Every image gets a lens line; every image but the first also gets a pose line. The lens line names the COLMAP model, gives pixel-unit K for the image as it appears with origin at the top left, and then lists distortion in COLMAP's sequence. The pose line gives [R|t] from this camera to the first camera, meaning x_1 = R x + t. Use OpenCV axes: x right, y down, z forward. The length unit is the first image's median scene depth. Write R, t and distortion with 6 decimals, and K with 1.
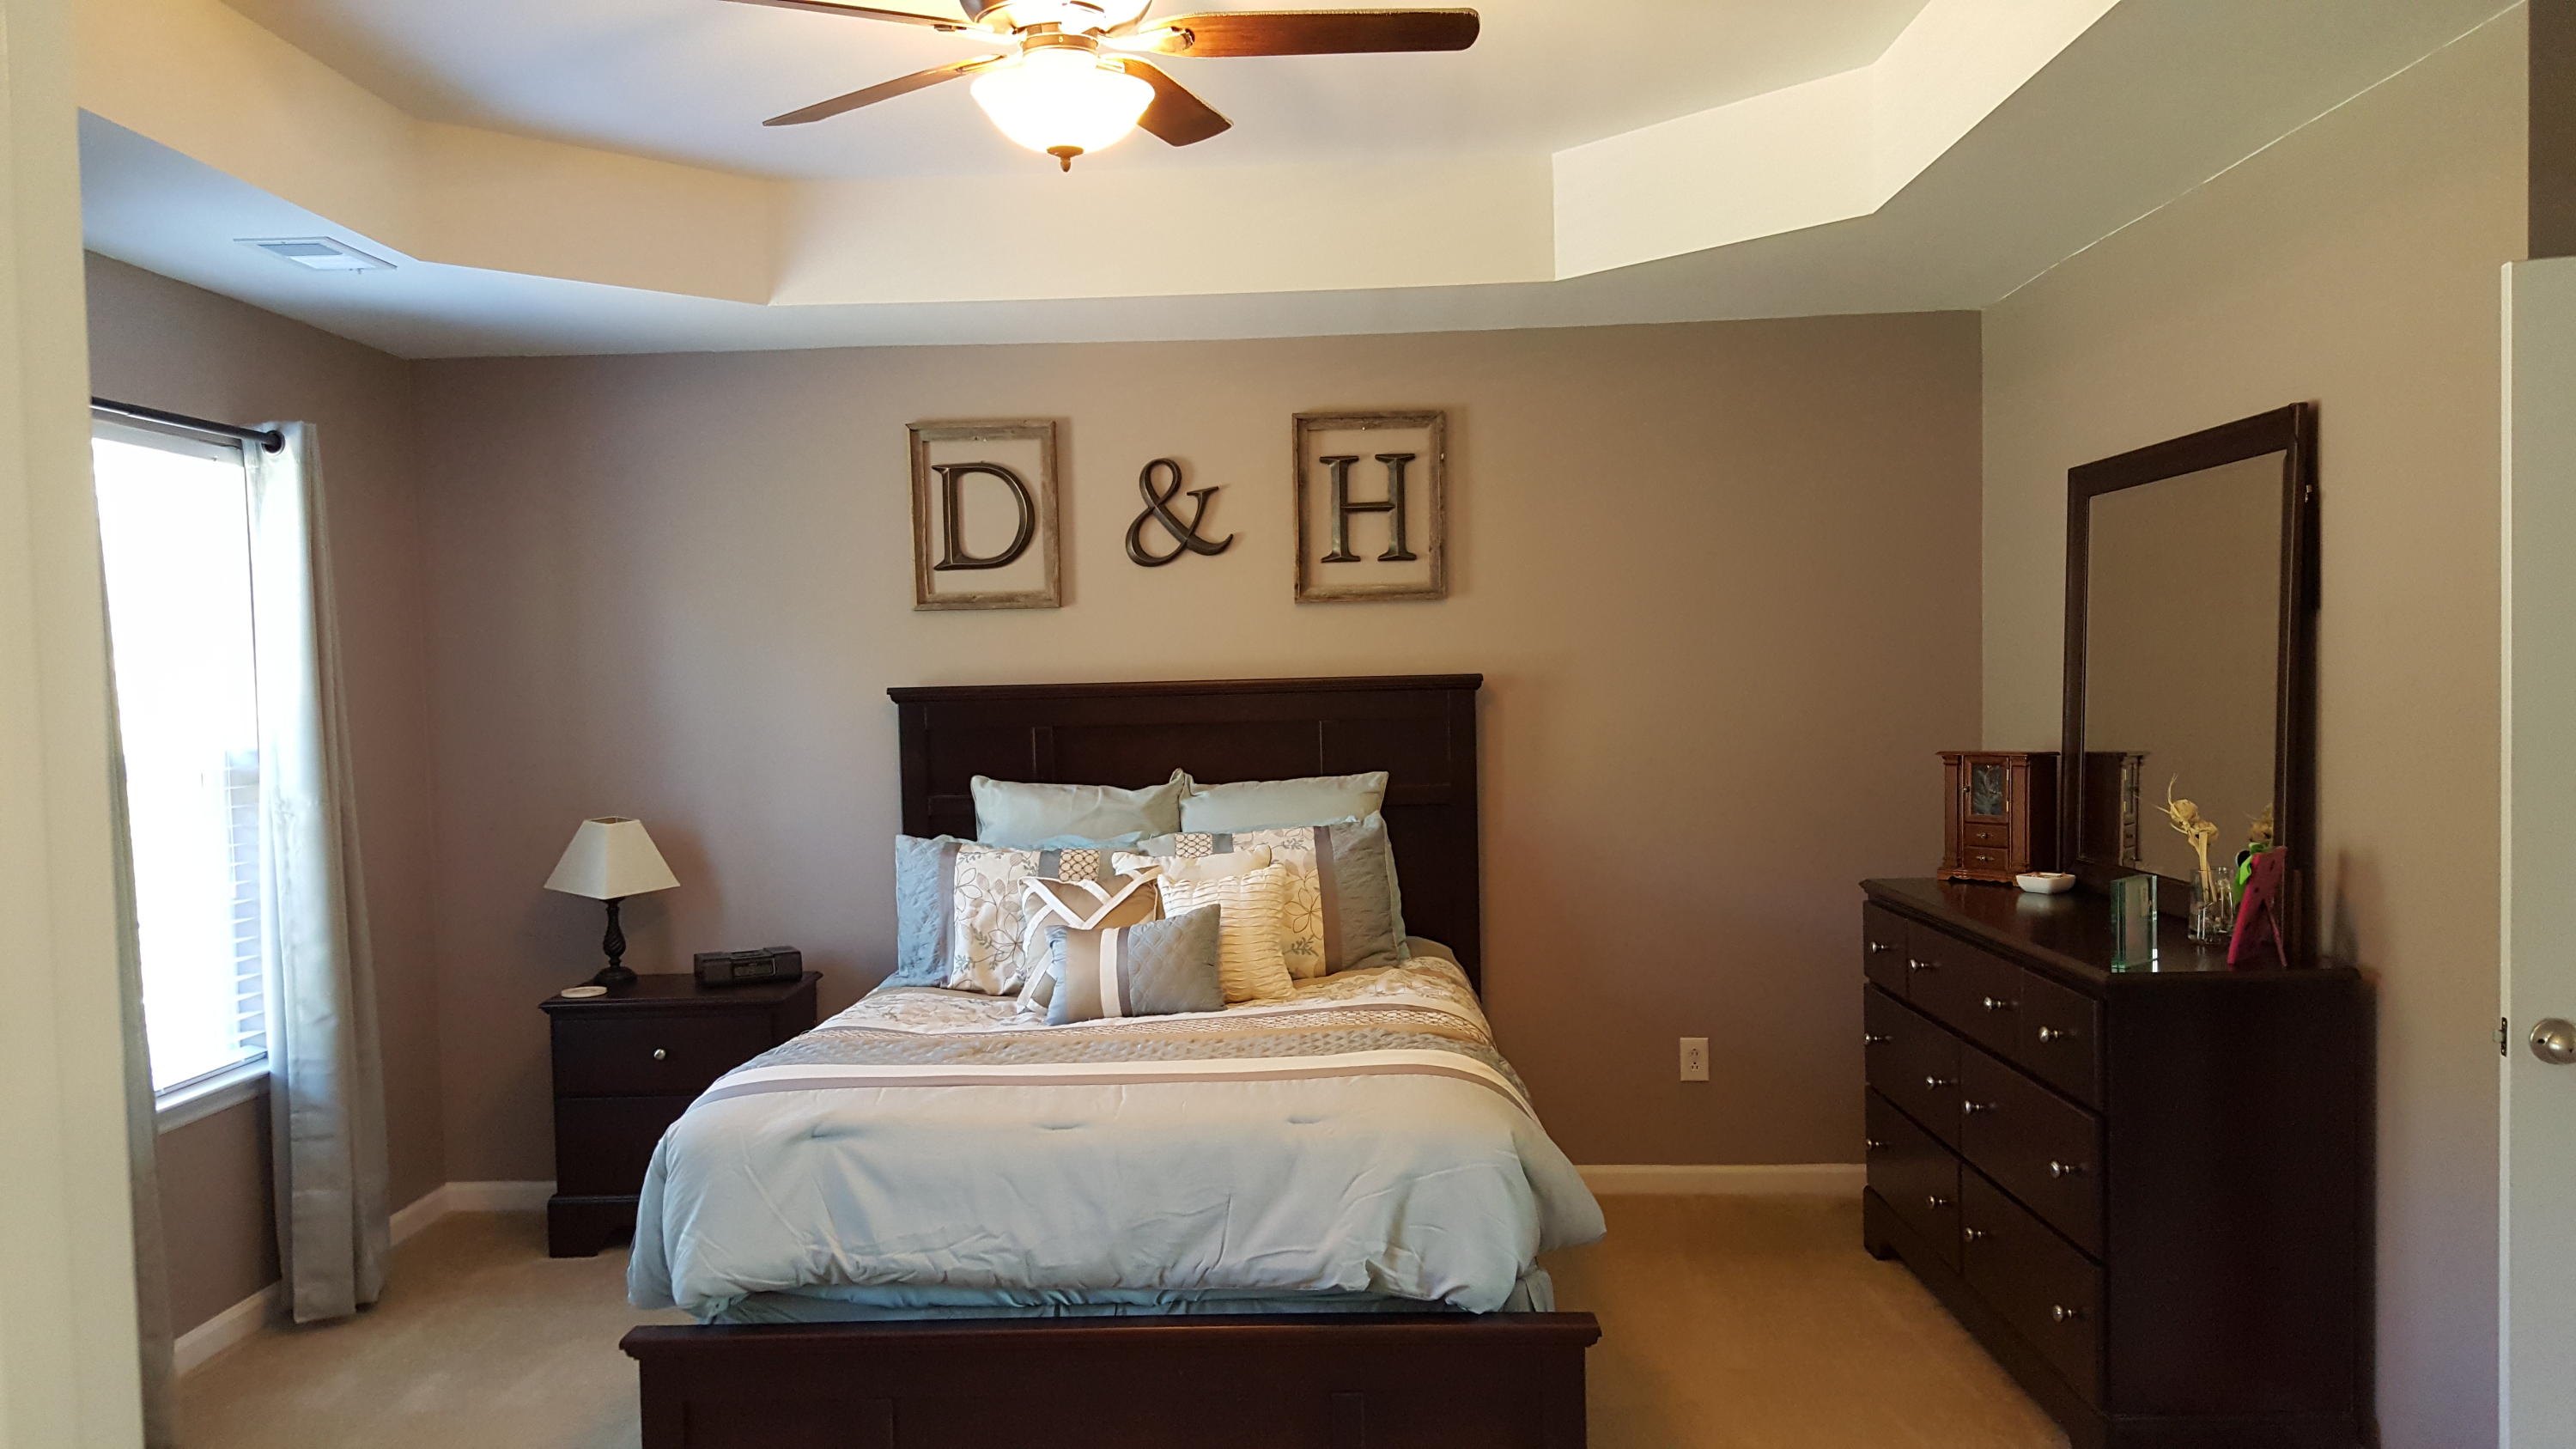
lens RADIAL K [[1773.1, 0, 1288.0], [0, 1773.1, 724.5], [0, 0, 1]] dist [0.157043, 0.000174]
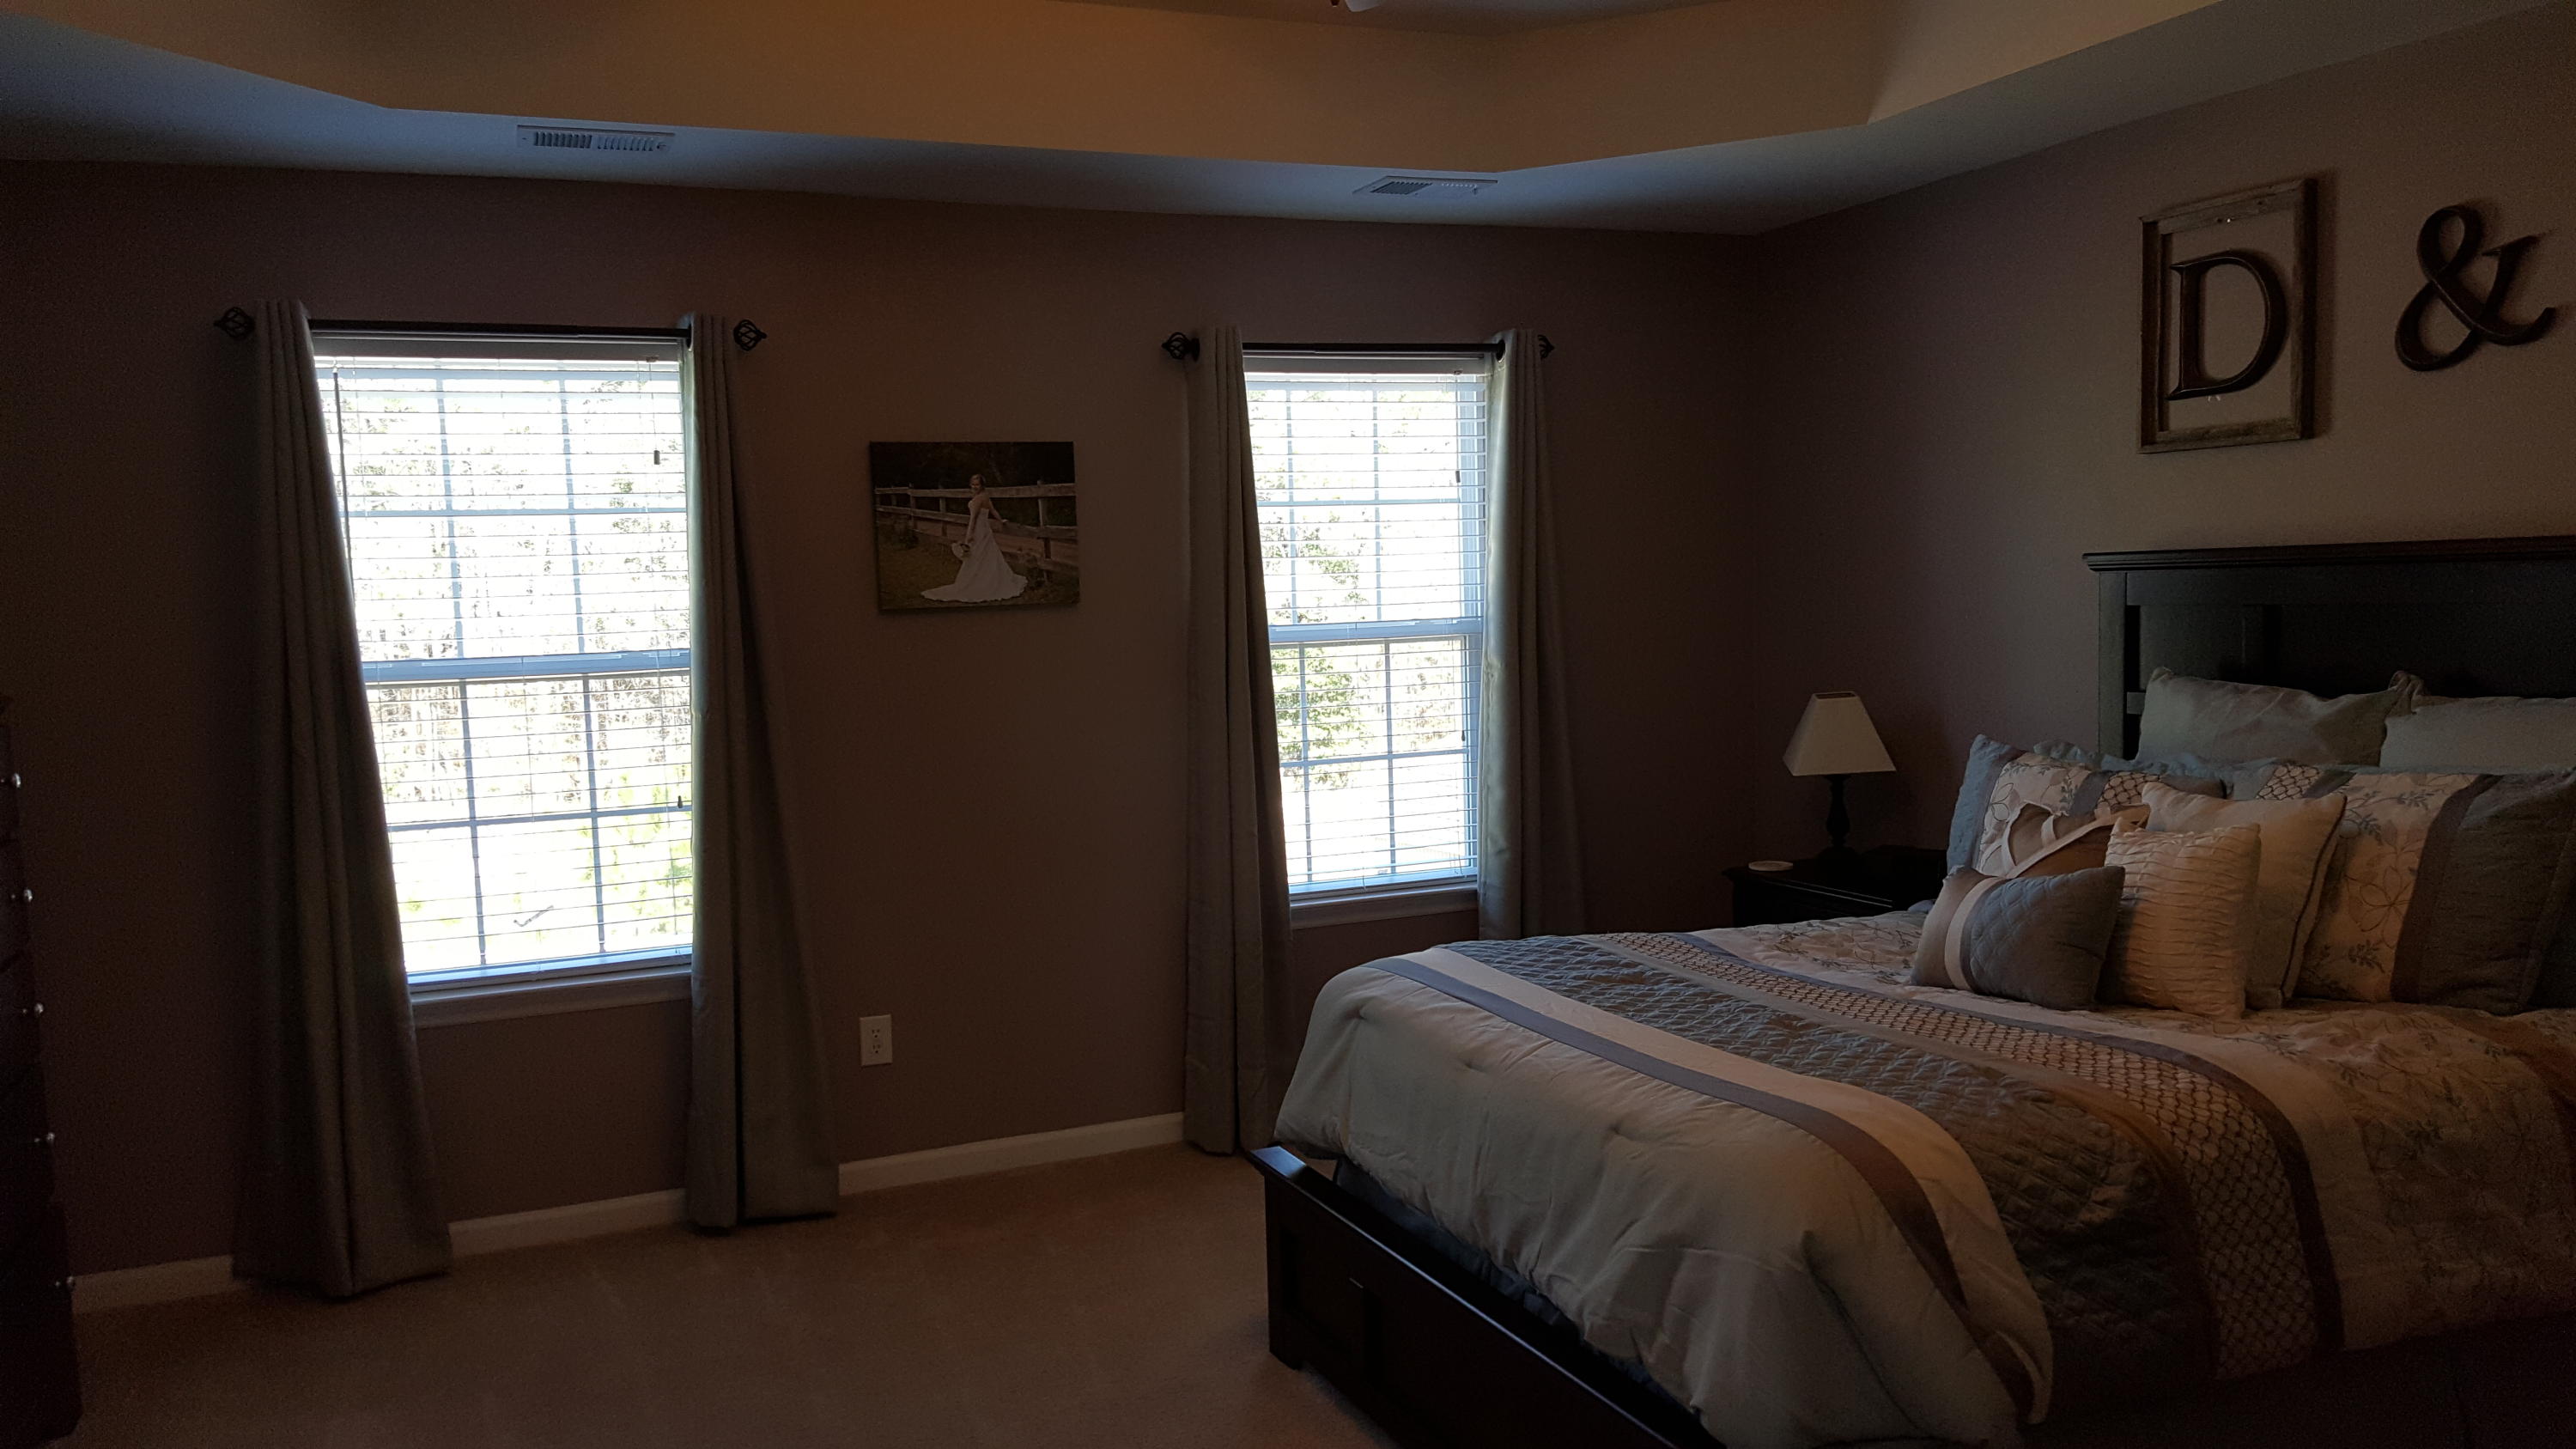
lens RADIAL K [[1920.1, 0, 1288.0], [0, 1920.1, 724.5], [0, 0, 1]] dist [-0.000637, -0.062201]
pose [[0.432743, 0.073447, -0.898520, 0.394622], [0.003130, 0.996547, 0.082967, -0.016073], [0.901512, -0.038716, 0.431019, 0.292728]]
